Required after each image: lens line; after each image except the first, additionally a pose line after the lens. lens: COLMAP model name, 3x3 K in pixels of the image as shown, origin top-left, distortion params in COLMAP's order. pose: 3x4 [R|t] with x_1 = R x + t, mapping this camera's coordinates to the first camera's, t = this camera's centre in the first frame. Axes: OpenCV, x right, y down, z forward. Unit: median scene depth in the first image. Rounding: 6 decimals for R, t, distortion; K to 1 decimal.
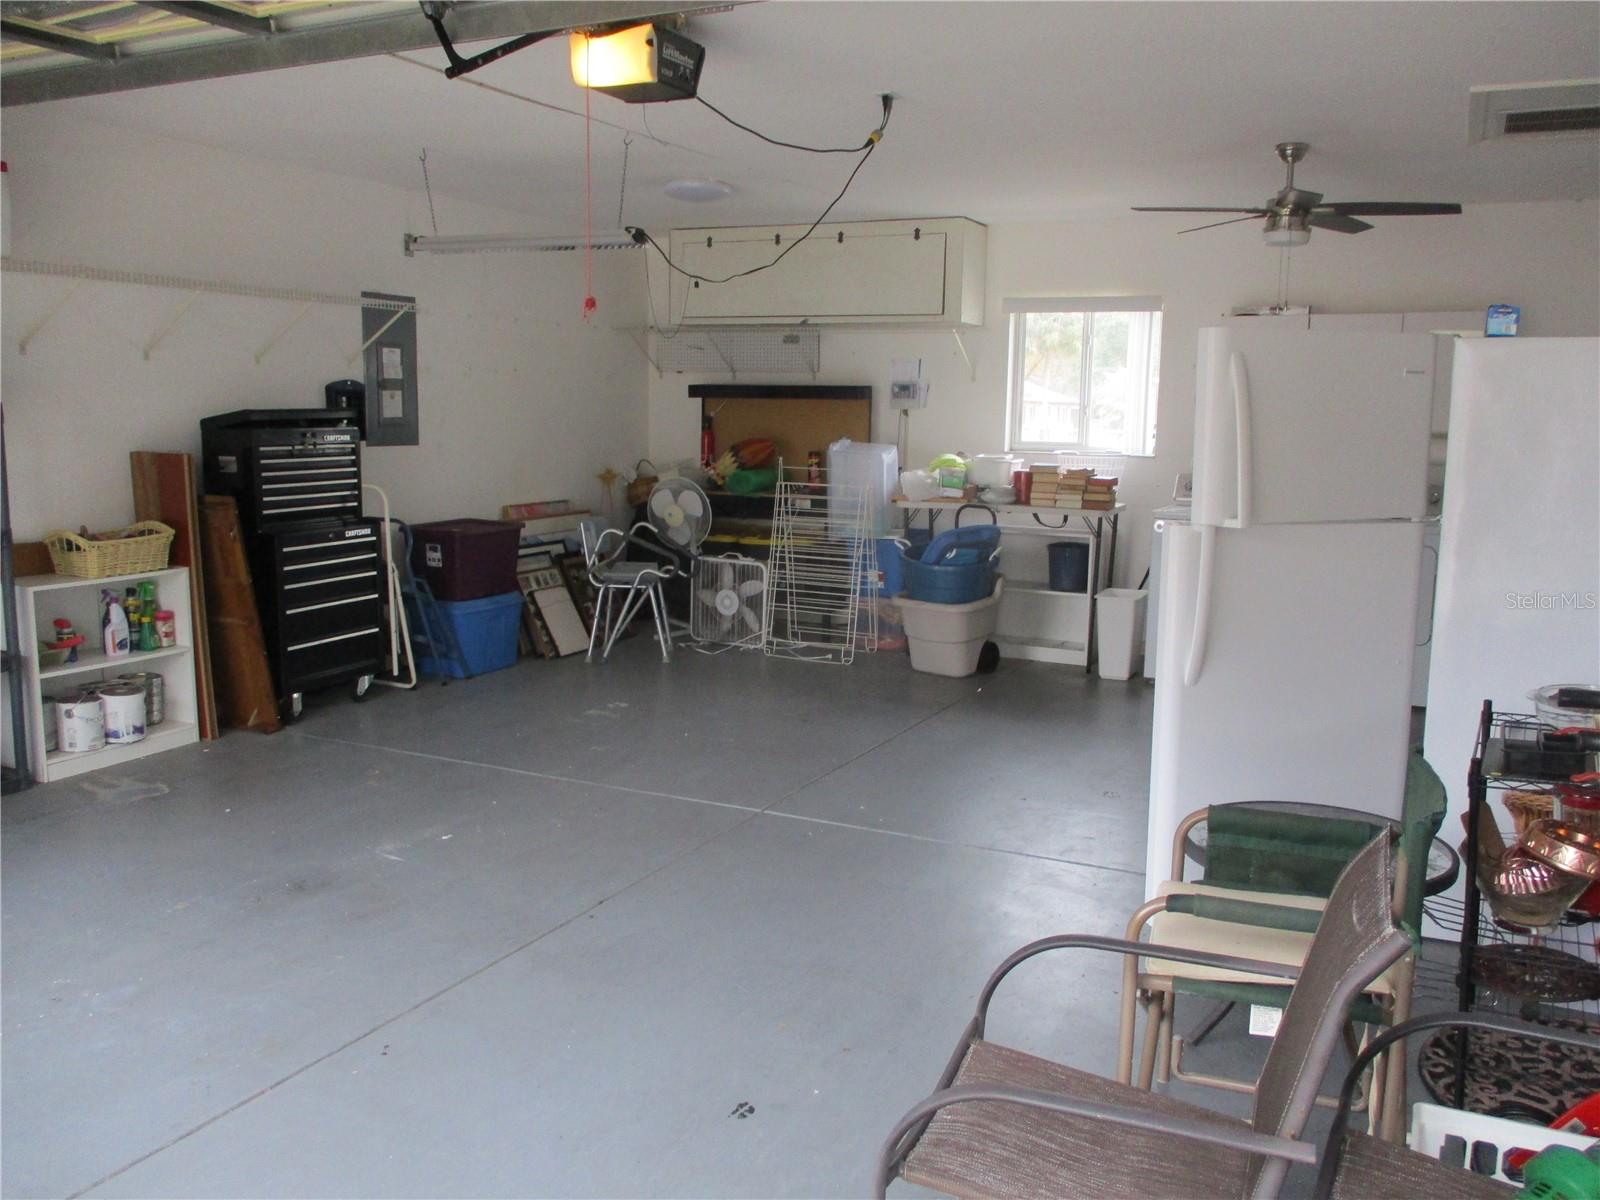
lens RADIAL K [[1323.3, 0, 813.4], [0, 1323.3, 606.2], [0, 0, 1]] dist [-0.028081, 0.003673]
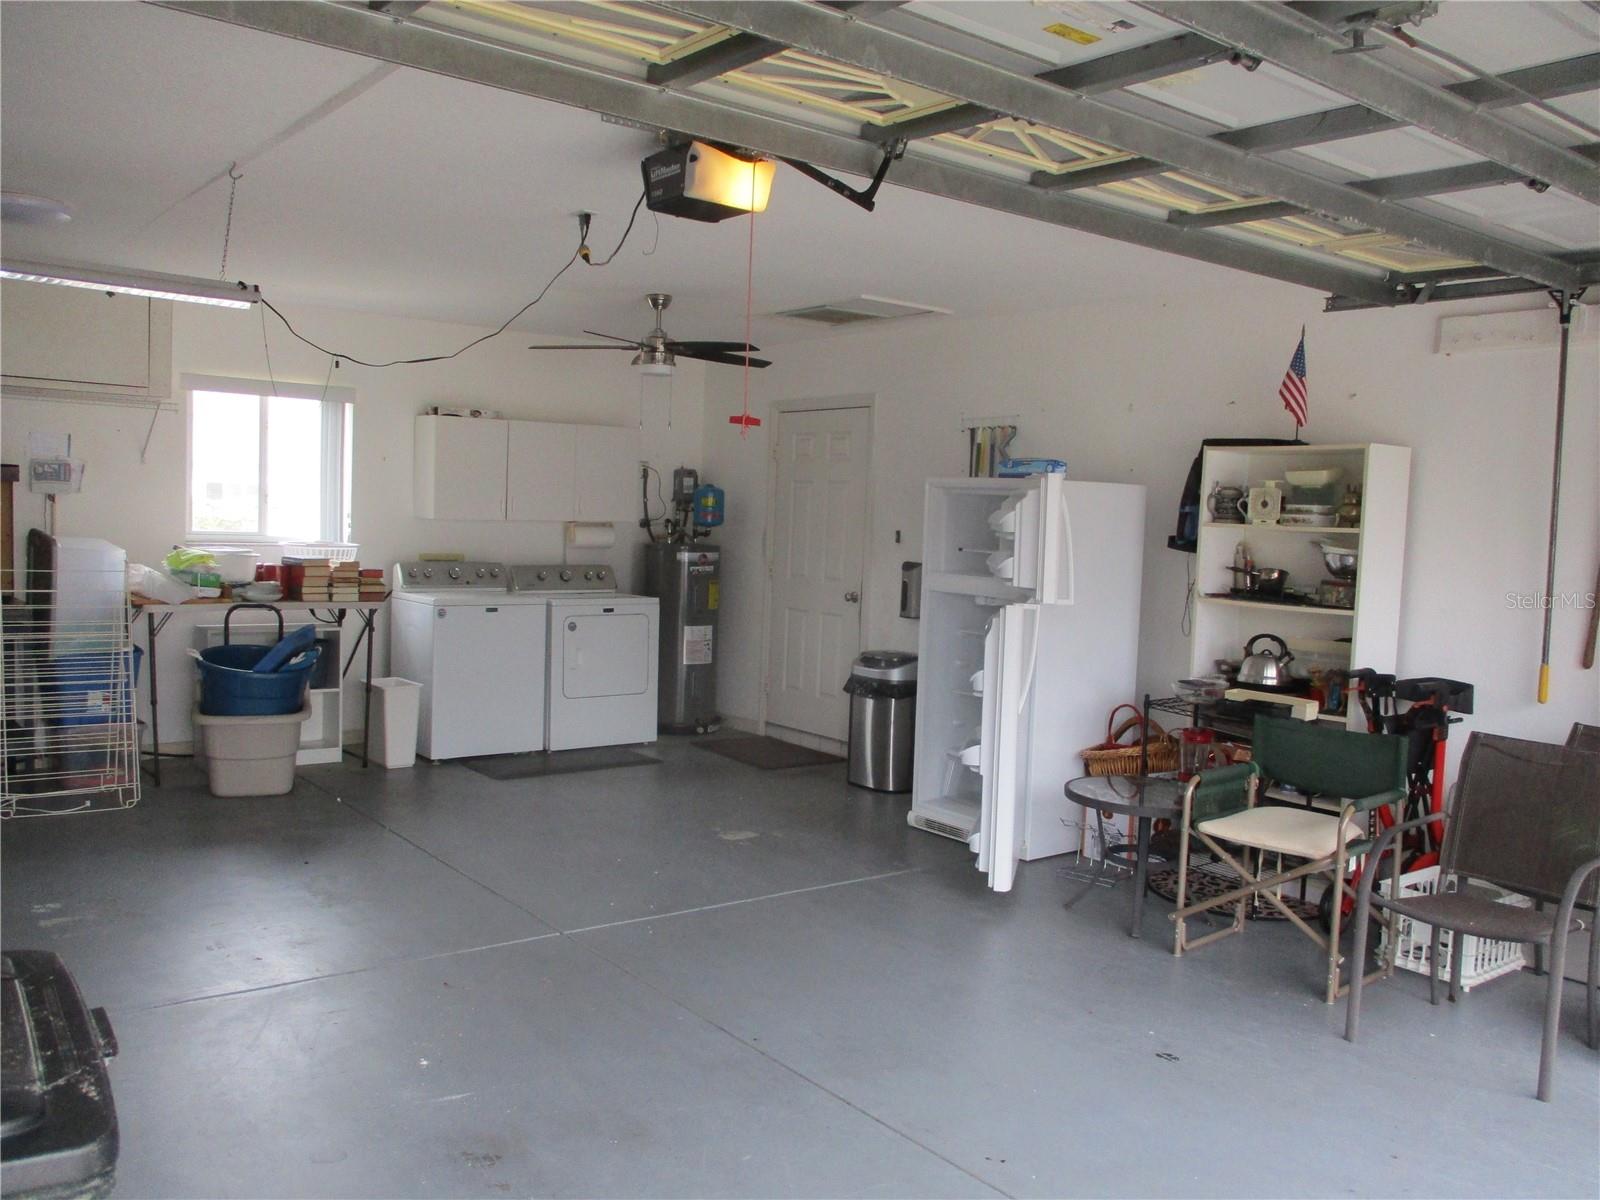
lens RADIAL K [[1323.3, 0, 813.4], [0, 1323.3, 606.2], [0, 0, 1]] dist [-0.028081, 0.003673]
pose [[0.445431, -0.061447, 0.893205, -0.517126], [0.105724, 0.994272, 0.015677, -0.049105], [-0.889052, 0.087450, 0.449376, 0.254965]]
